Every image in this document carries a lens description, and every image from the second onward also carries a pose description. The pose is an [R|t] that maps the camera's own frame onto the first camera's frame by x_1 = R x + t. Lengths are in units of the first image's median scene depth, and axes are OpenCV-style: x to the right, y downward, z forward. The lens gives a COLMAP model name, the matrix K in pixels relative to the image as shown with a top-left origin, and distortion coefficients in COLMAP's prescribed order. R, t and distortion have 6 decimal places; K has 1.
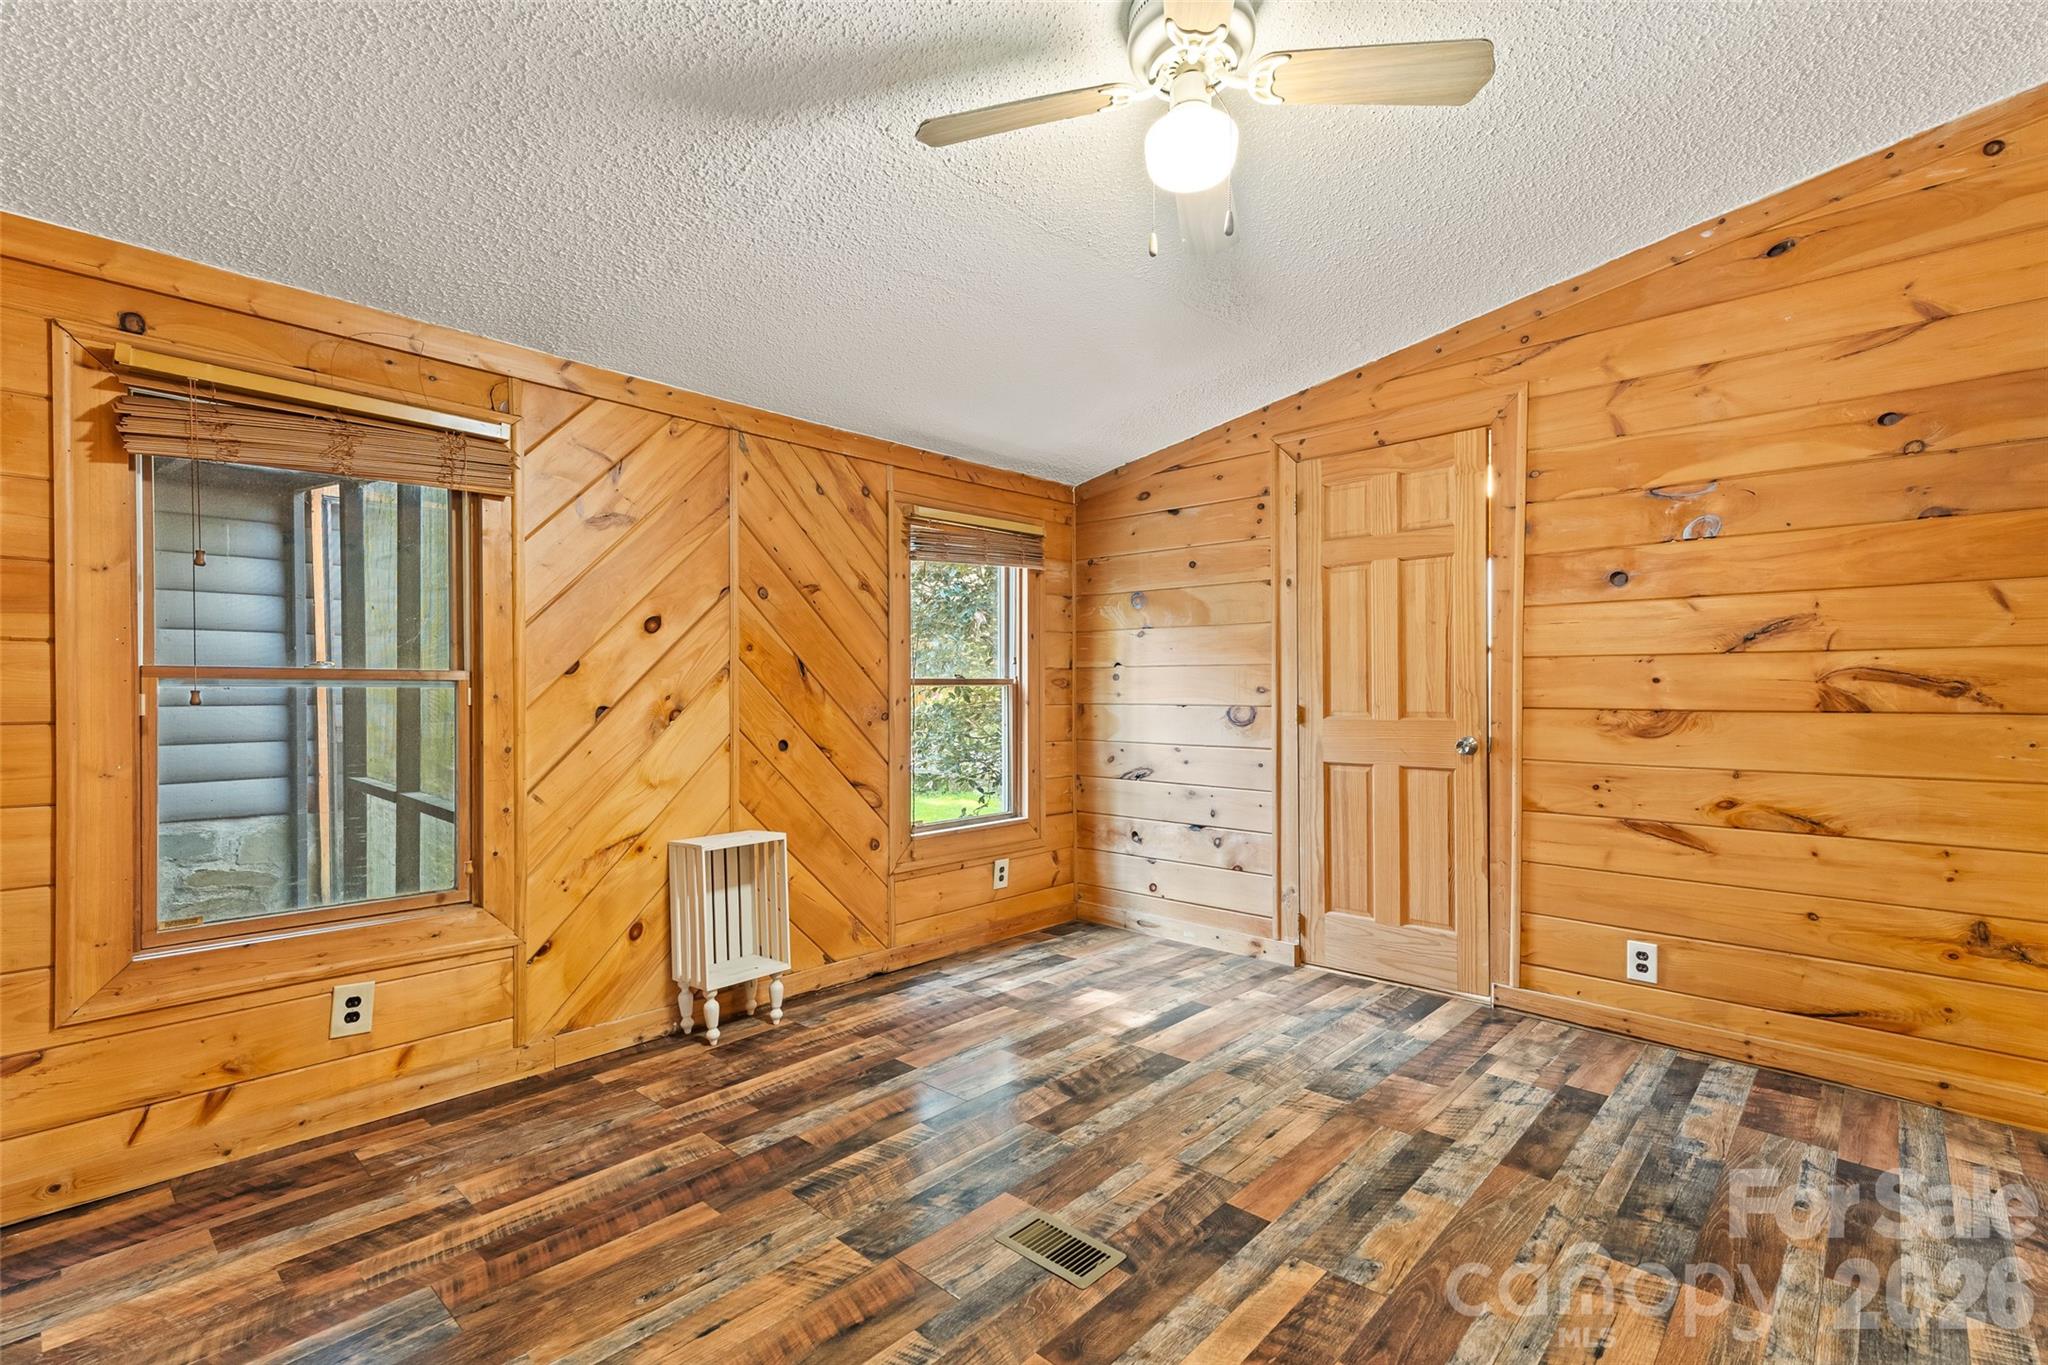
lens RADIAL K [[915.6, 0, 1020.9], [0, 915.6, 675.1], [0, 0, 1]] dist [0.021036, -0.000749]
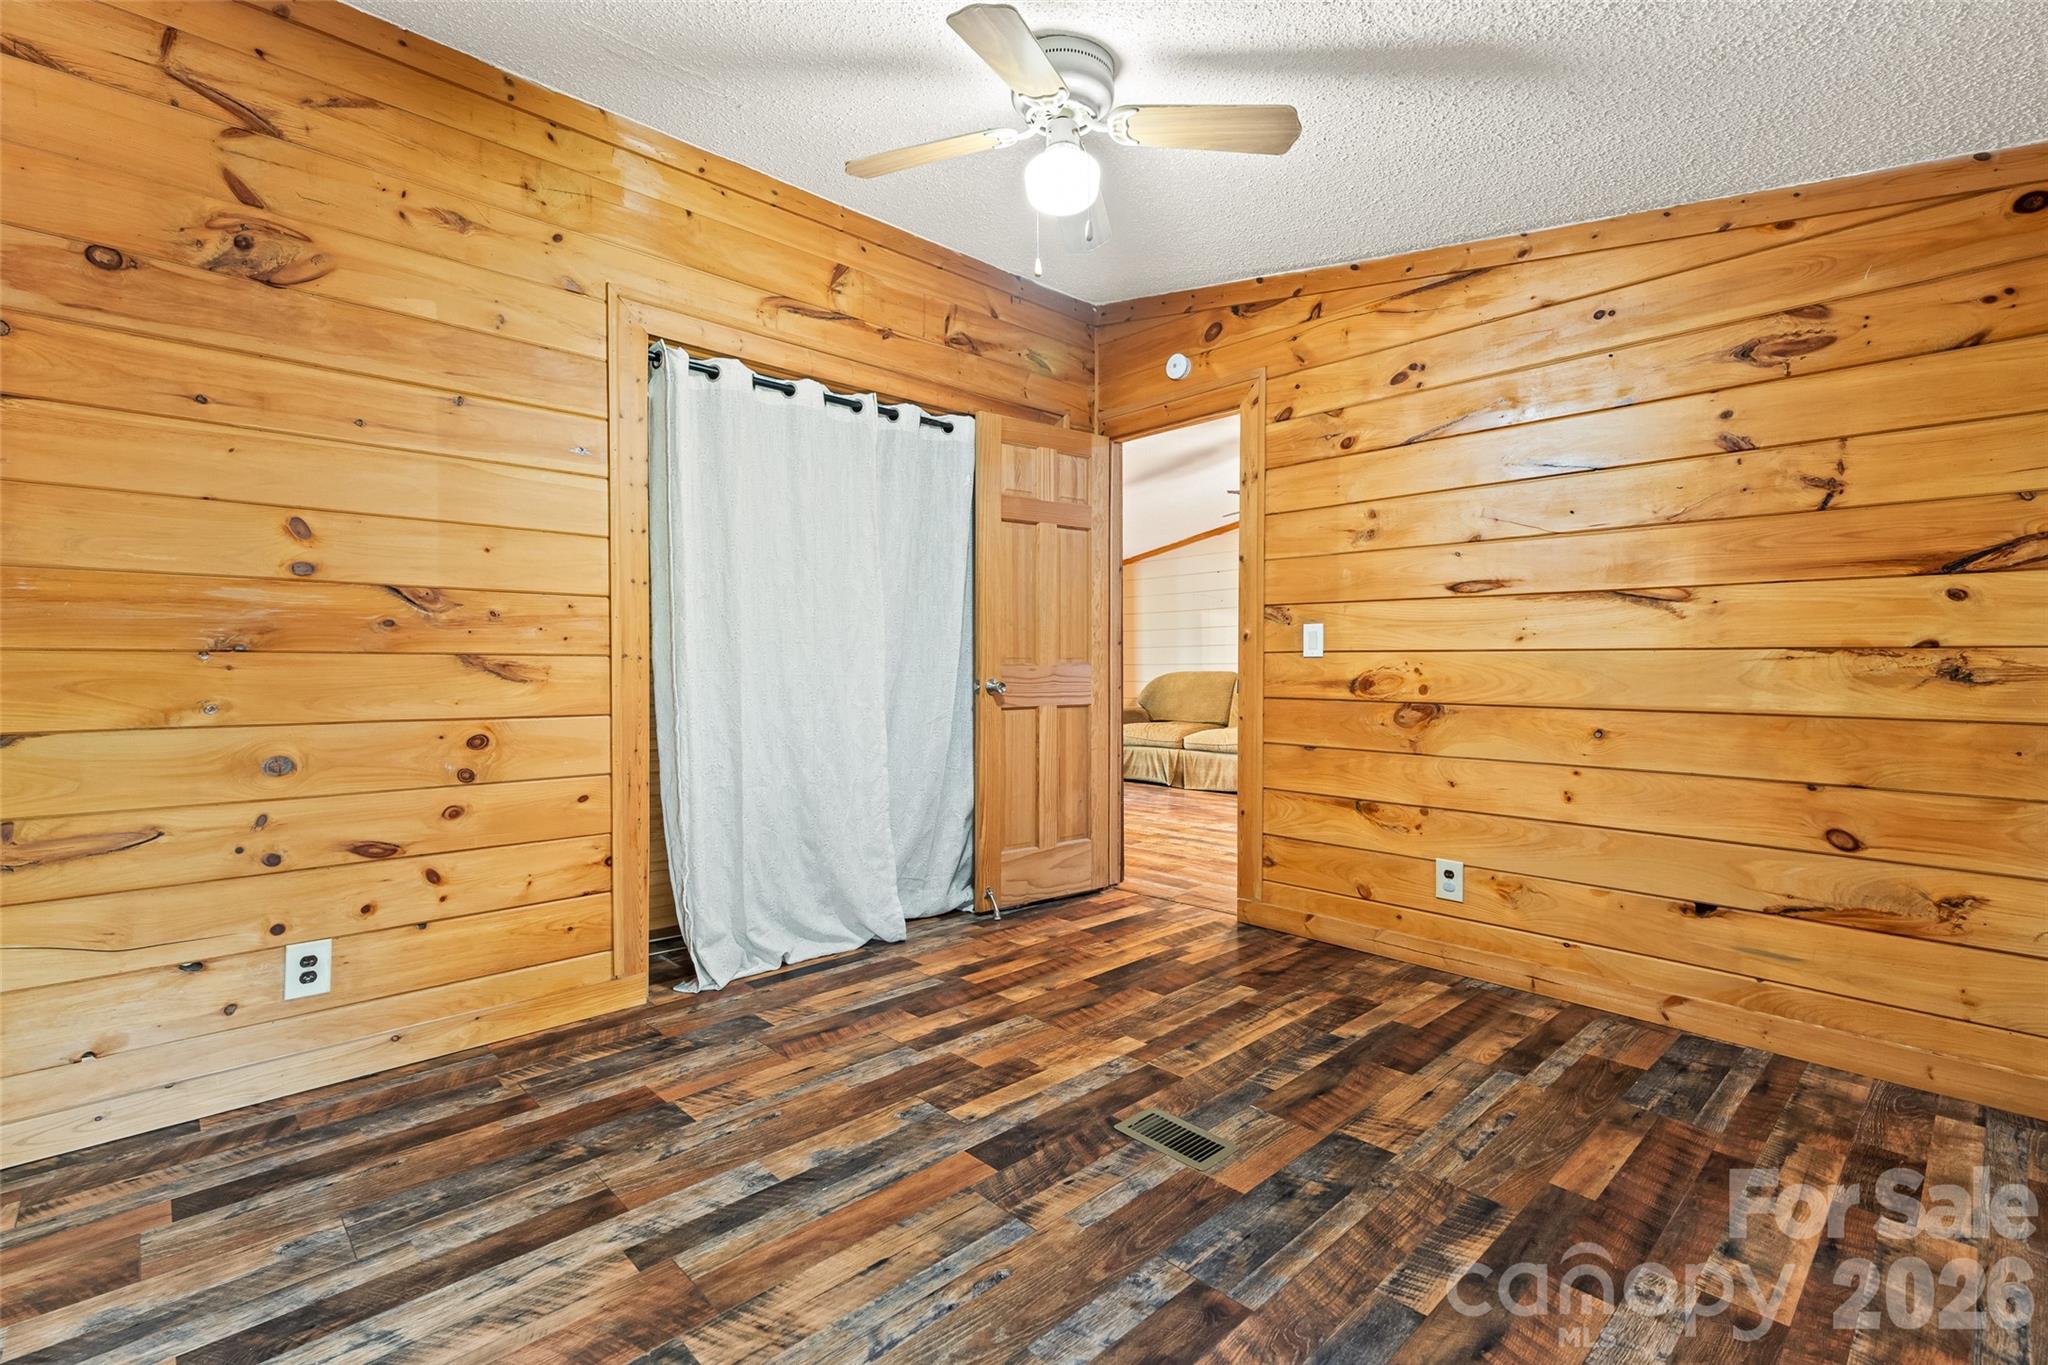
lens RADIAL K [[915.6, 0, 1020.9], [0, 915.6, 675.1], [0, 0, 1]] dist [0.021036, -0.000749]
pose [[-0.998062, 0.001746, 0.062207, 0.140760], [0.001042, 0.999935, -0.011347, 0.084084], [-0.062222, -0.011260, -0.997999, 1.920272]]
